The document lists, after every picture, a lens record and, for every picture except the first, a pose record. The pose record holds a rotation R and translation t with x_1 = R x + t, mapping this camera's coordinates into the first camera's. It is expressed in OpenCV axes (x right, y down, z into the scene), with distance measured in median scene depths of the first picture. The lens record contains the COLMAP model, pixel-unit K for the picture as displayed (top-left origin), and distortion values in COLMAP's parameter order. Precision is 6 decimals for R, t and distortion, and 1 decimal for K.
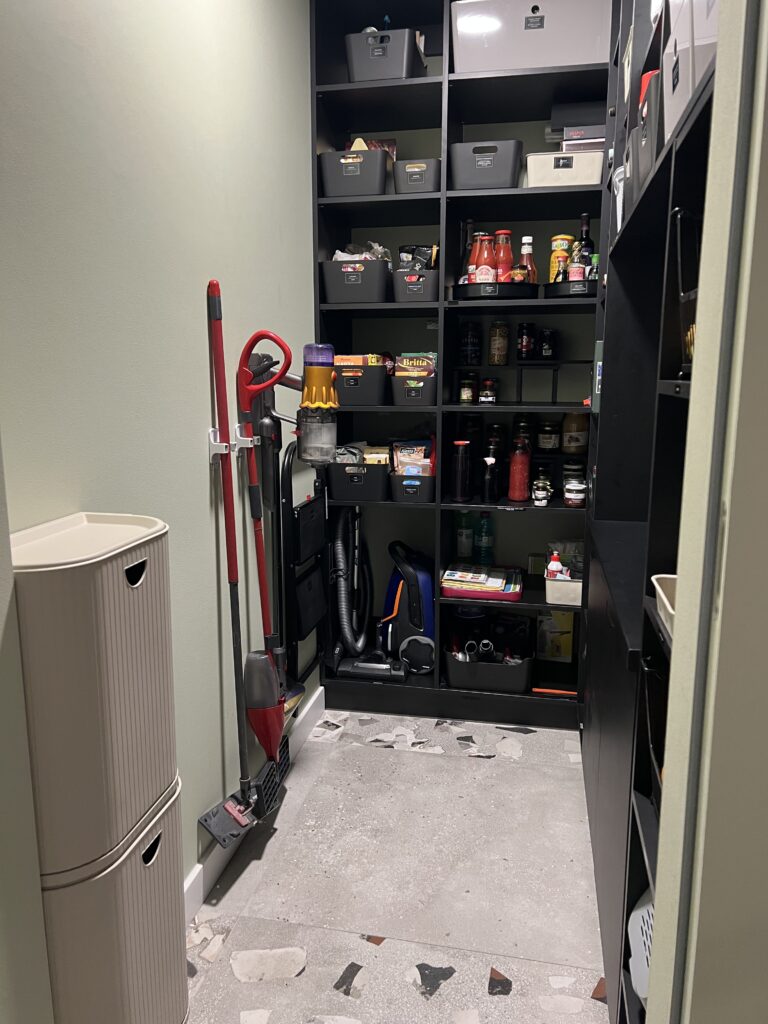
lens RADIAL K [[763.2, 0, 376.5], [0, 763.2, 511.9], [0, 0, 1]] dist [0.088152, -0.114980]
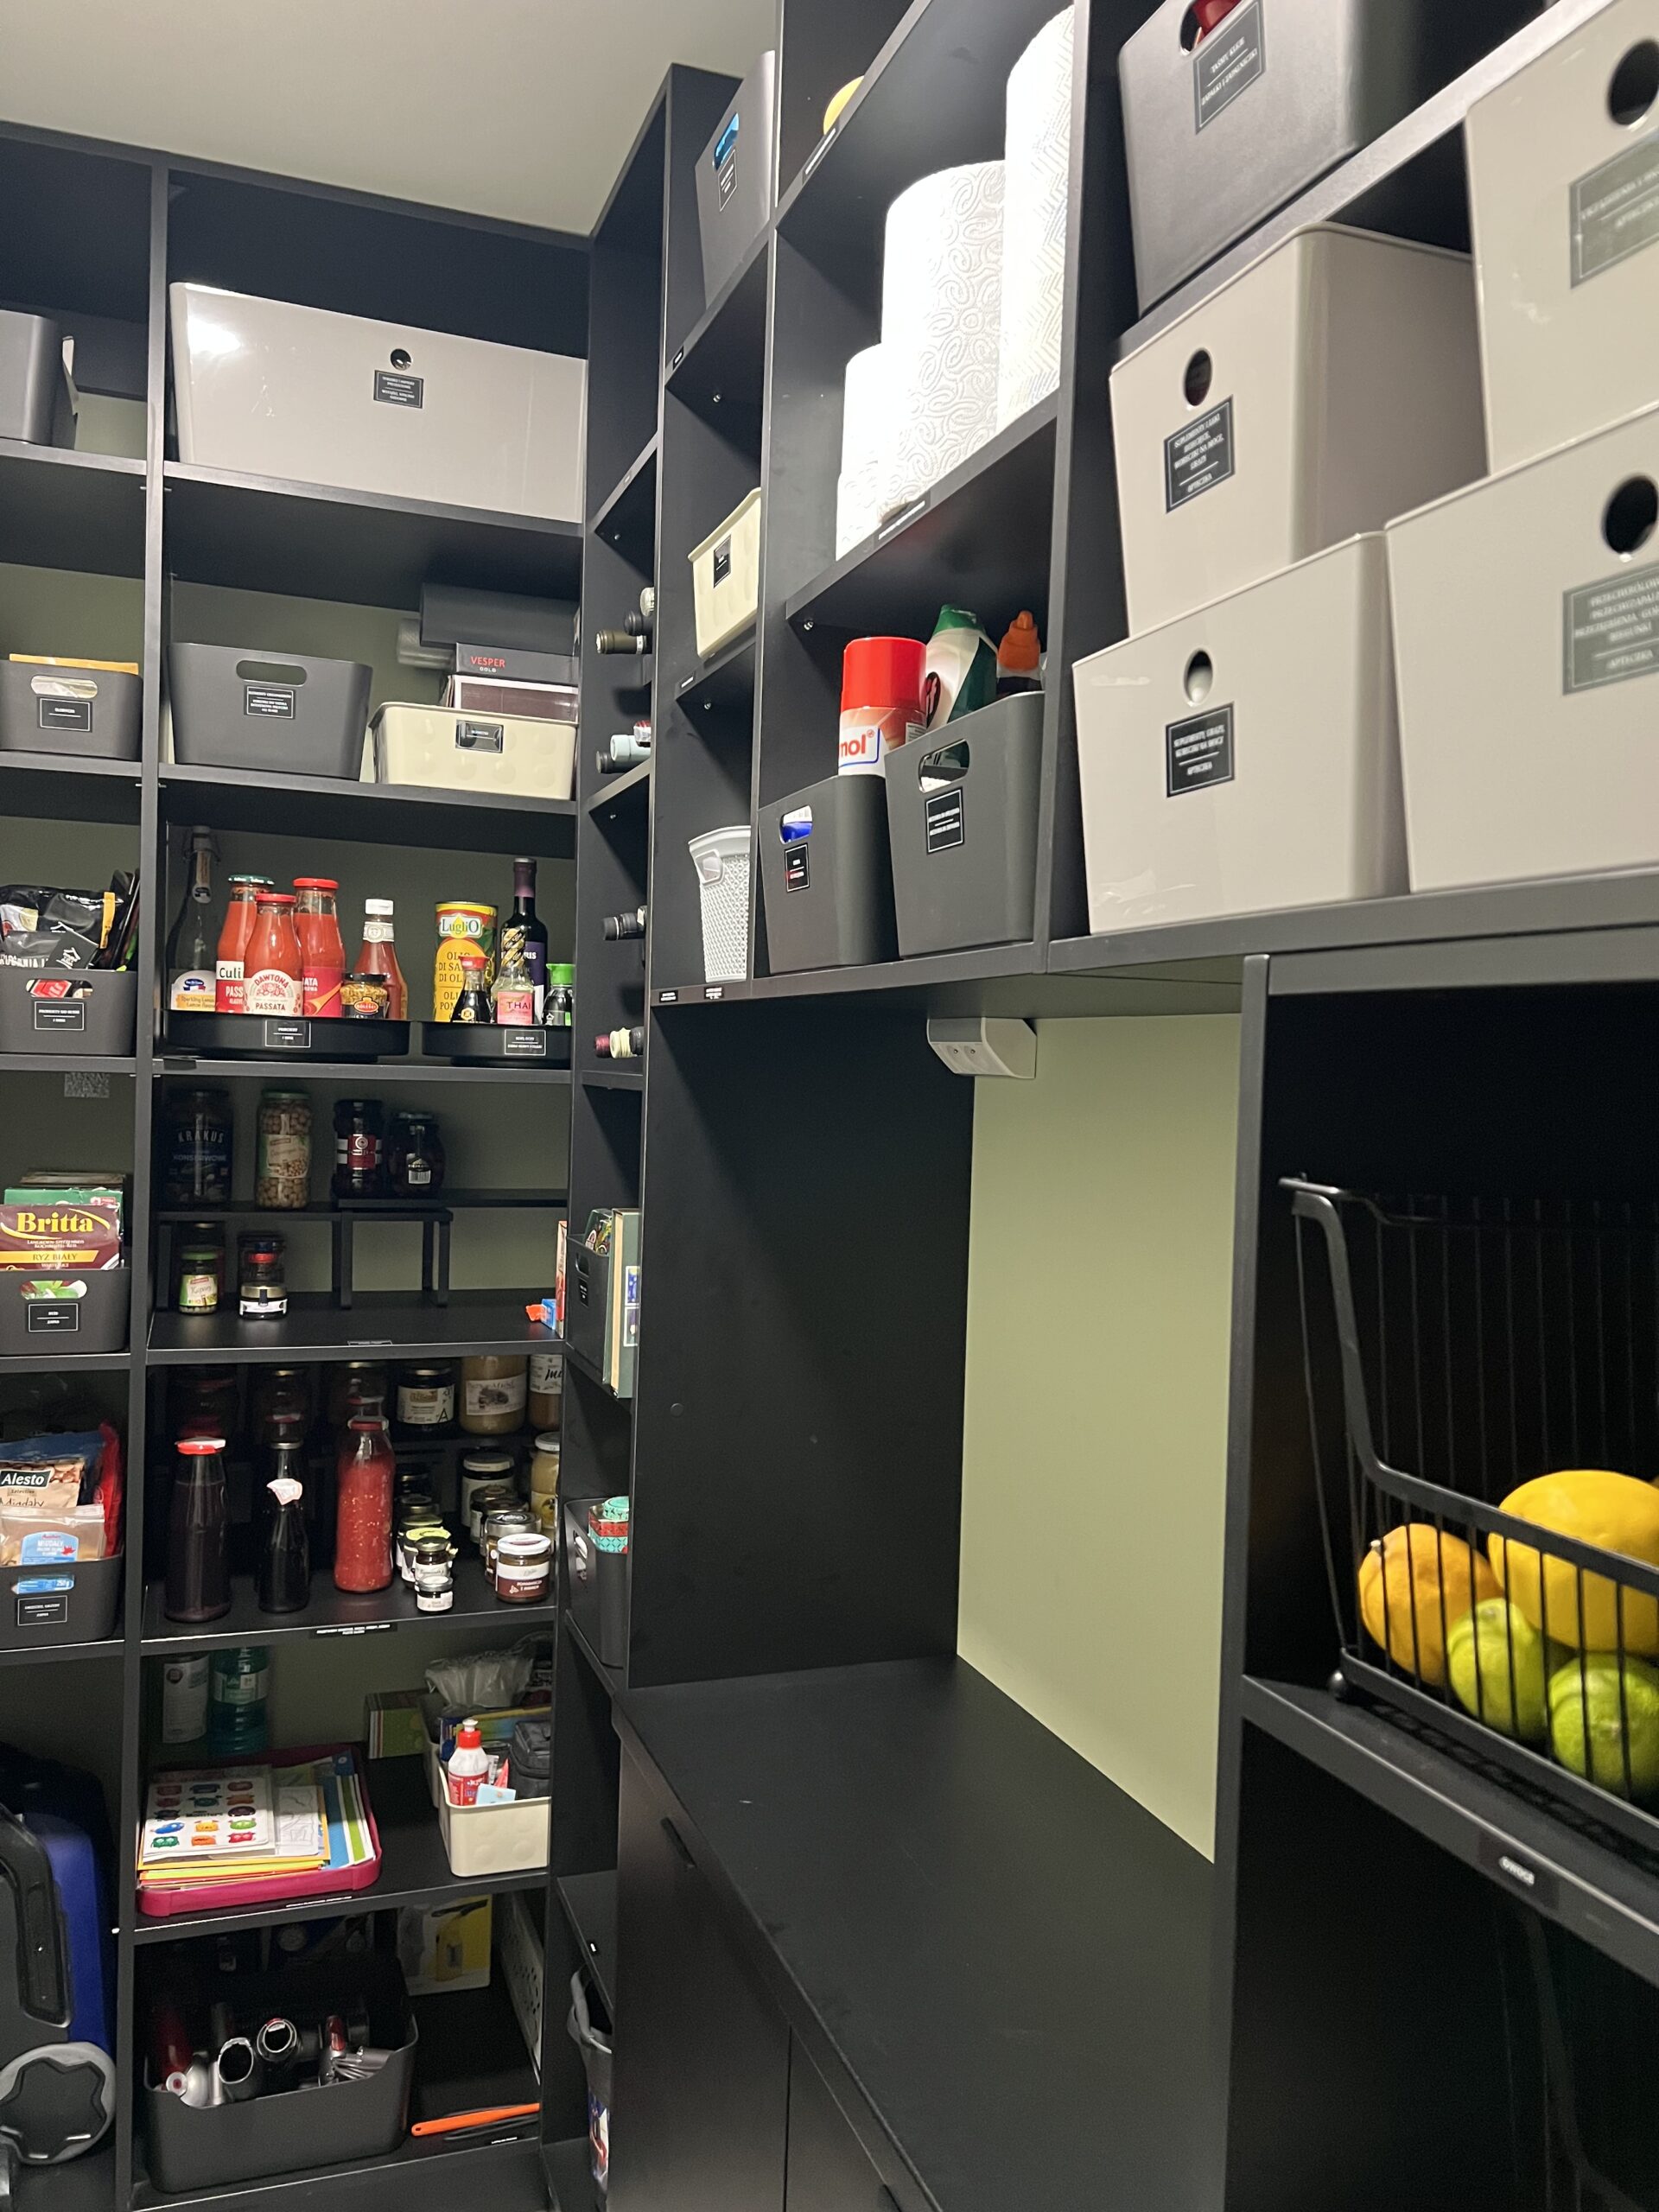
lens RADIAL K [[1668.7, 0, 813.7], [0, 1668.7, 1118.4], [0, 0, 1]] dist [0.040480, -0.041201]
pose [[0.849480, 0.009702, 0.527532, -0.058954], [0.062833, 0.990856, -0.119403, -0.137272], [-0.523866, 0.134577, 0.841102, 0.204913]]
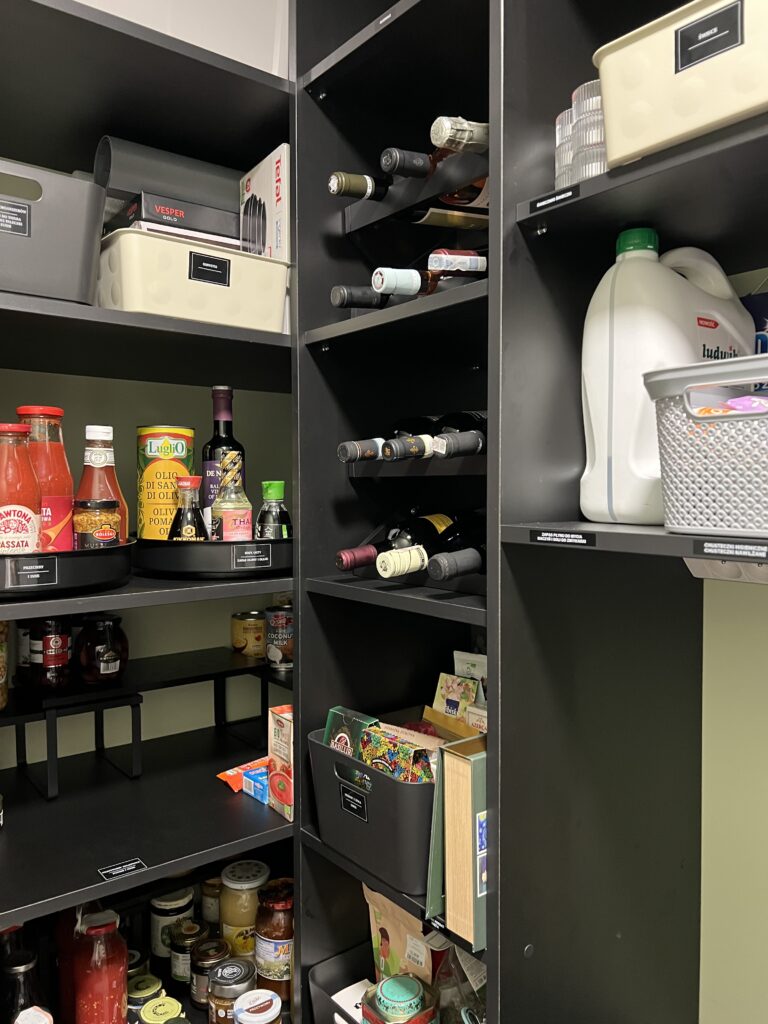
lens RADIAL K [[789.7, 0, 385.4], [0, 789.7, 509.2], [0, 0, 1]] dist [-0.001183, -0.005562]
pose [[0.646068, -0.021285, 0.762983, -0.019035], [0.135959, 0.986834, -0.087596, -0.260935], [-0.751073, 0.160328, 0.640456, 0.643197]]
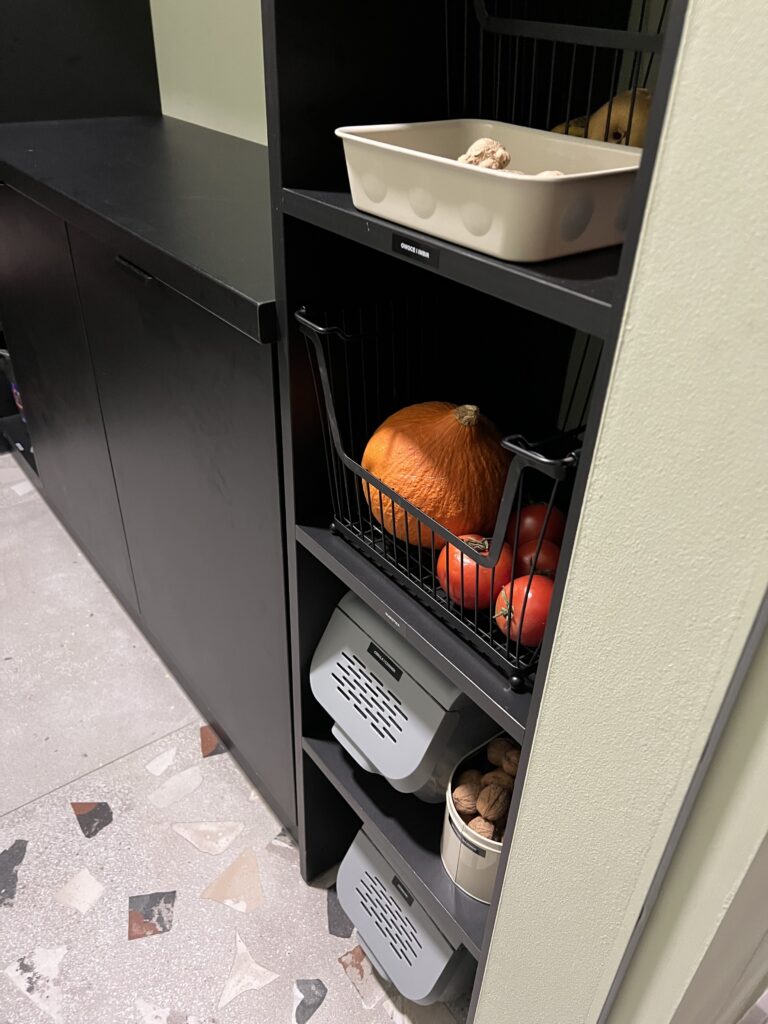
lens RADIAL K [[789.7, 0, 385.4], [0, 789.7, 509.2], [0, 0, 1]] dist [-0.001183, -0.005562]
pose [[0.652870, -0.401718, 0.642172, -0.014742], [0.107627, 0.888380, 0.446316, 0.030907], [-0.749785, -0.222271, 0.623232, 0.250778]]
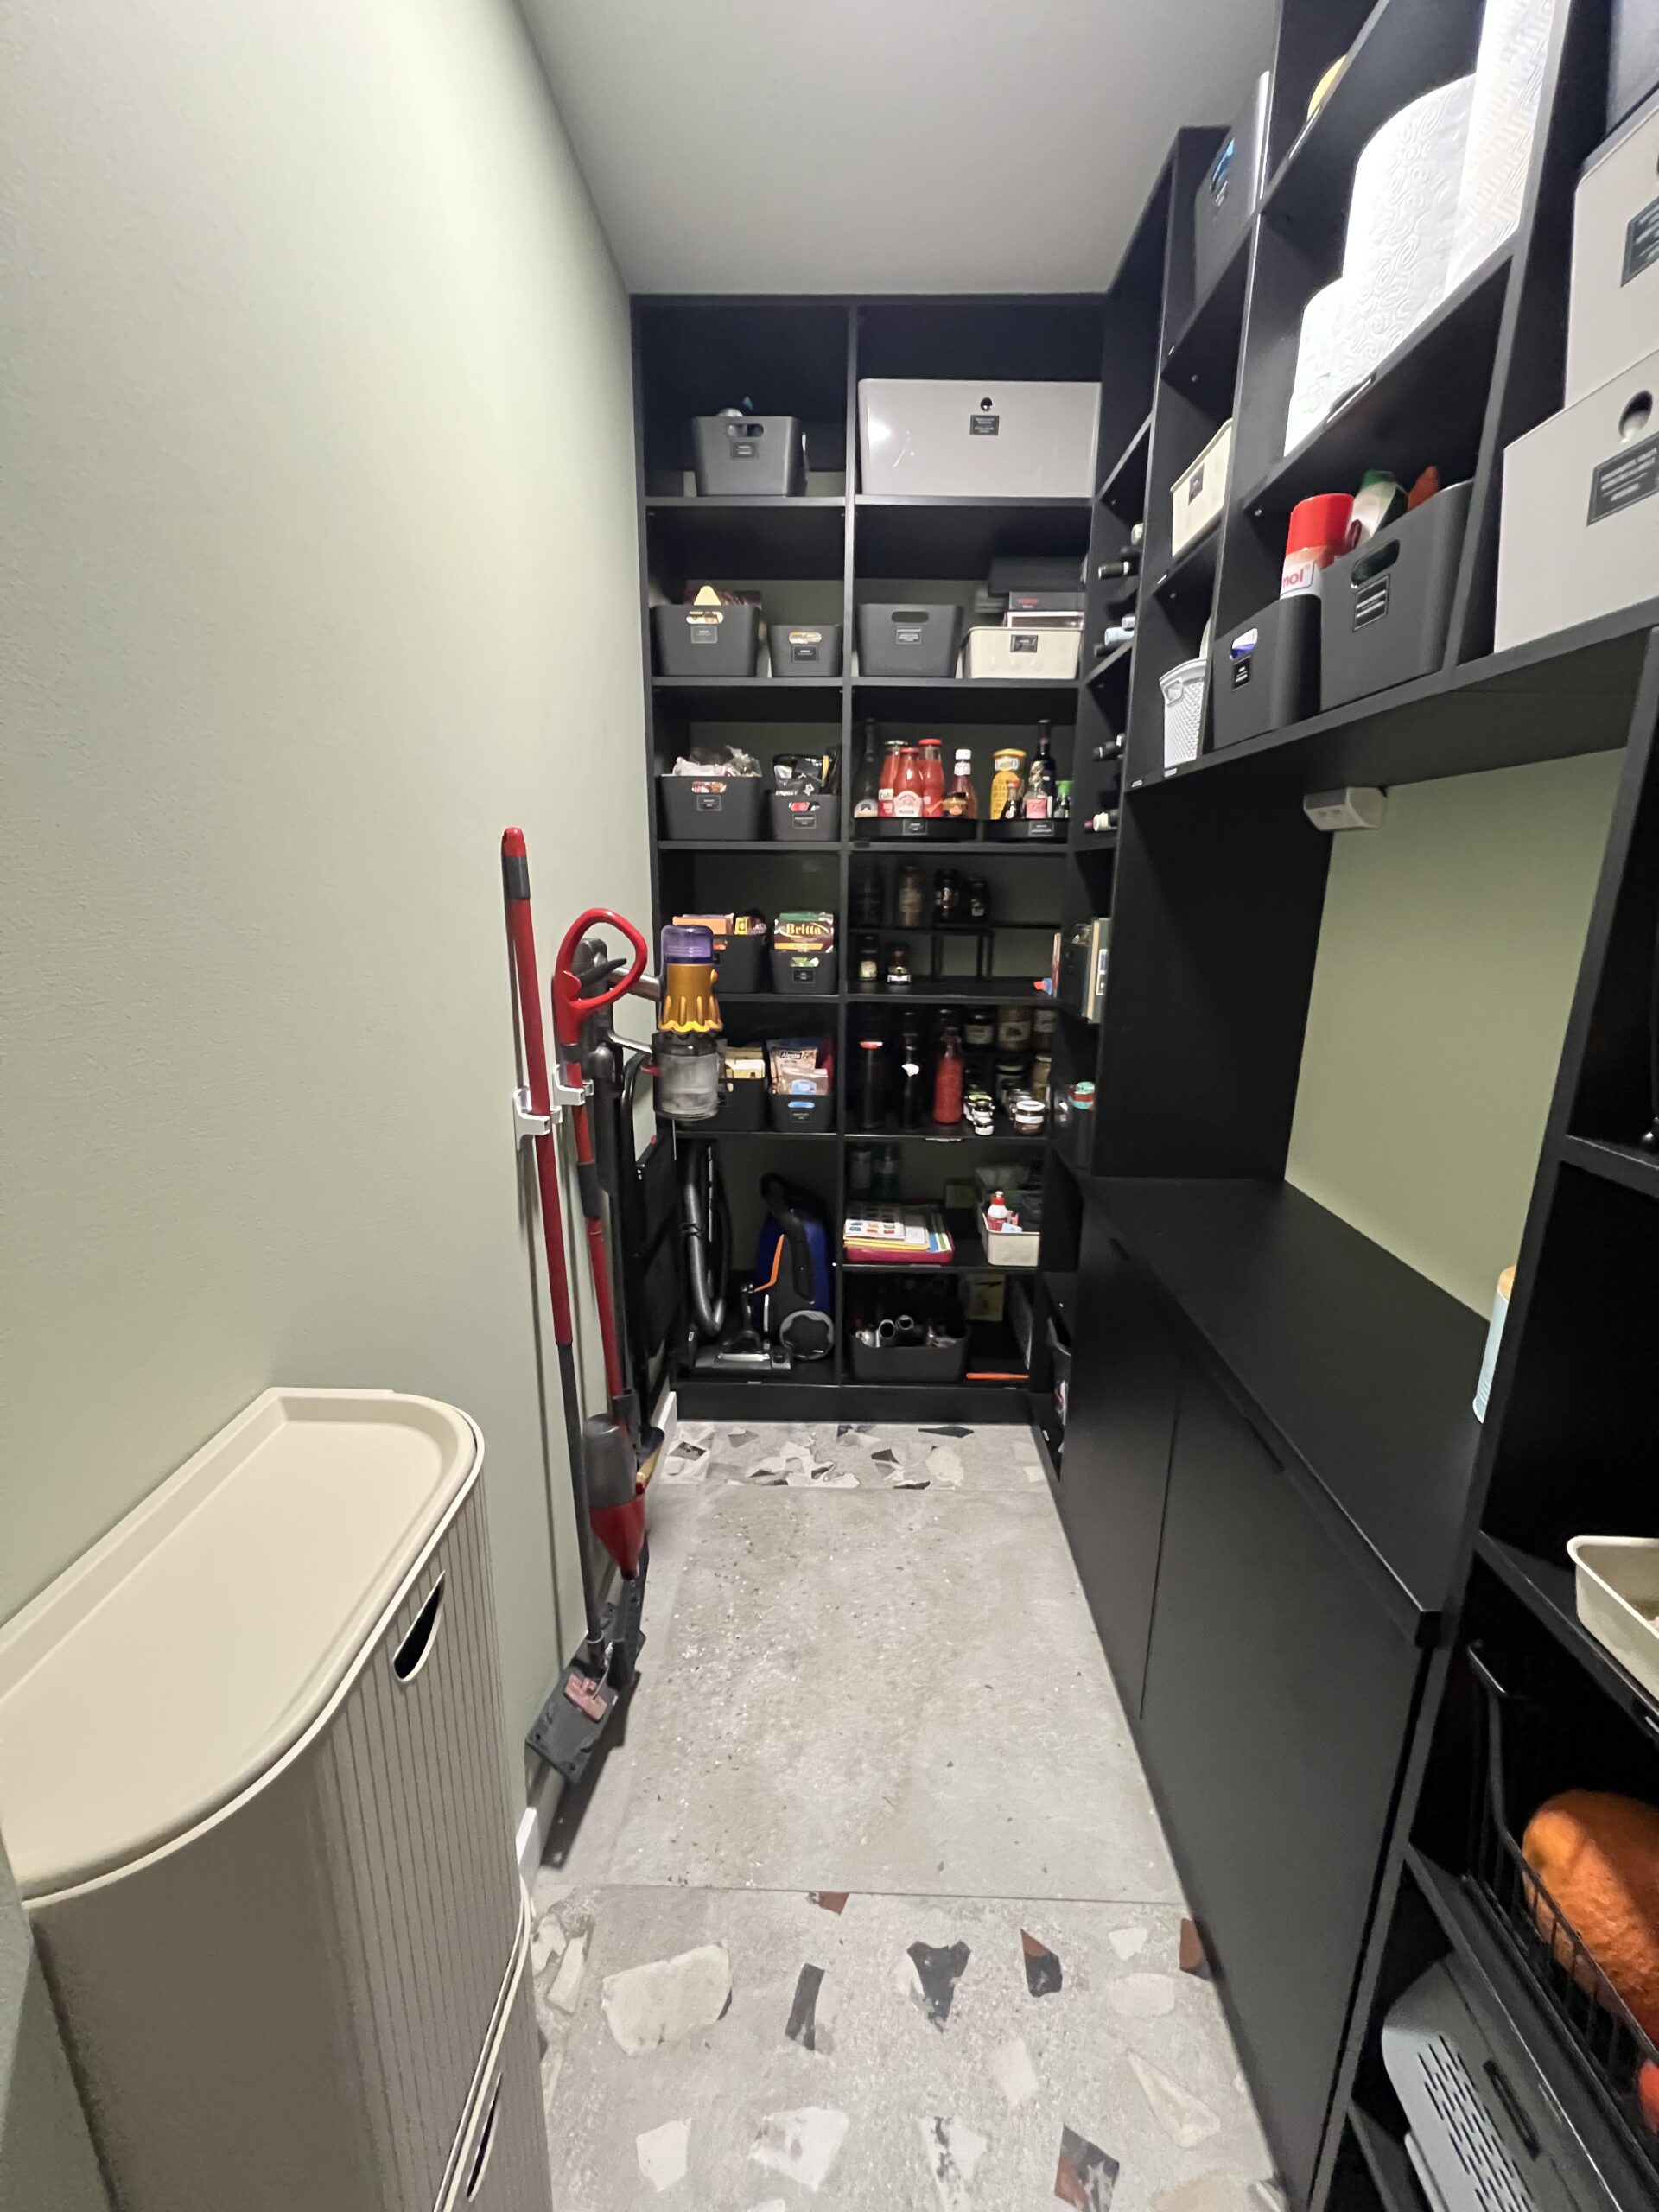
lens RADIAL K [[883.7, 0, 829.9], [0, 883.7, 1098.9], [0, 0, 1]] dist [0.002689, -0.000327]
pose [[0.982717, -0.034649, 0.181842, -0.077279], [0.022764, 0.997490, 0.067046, -0.101646], [-0.183709, -0.061748, 0.981039, 0.228181]]
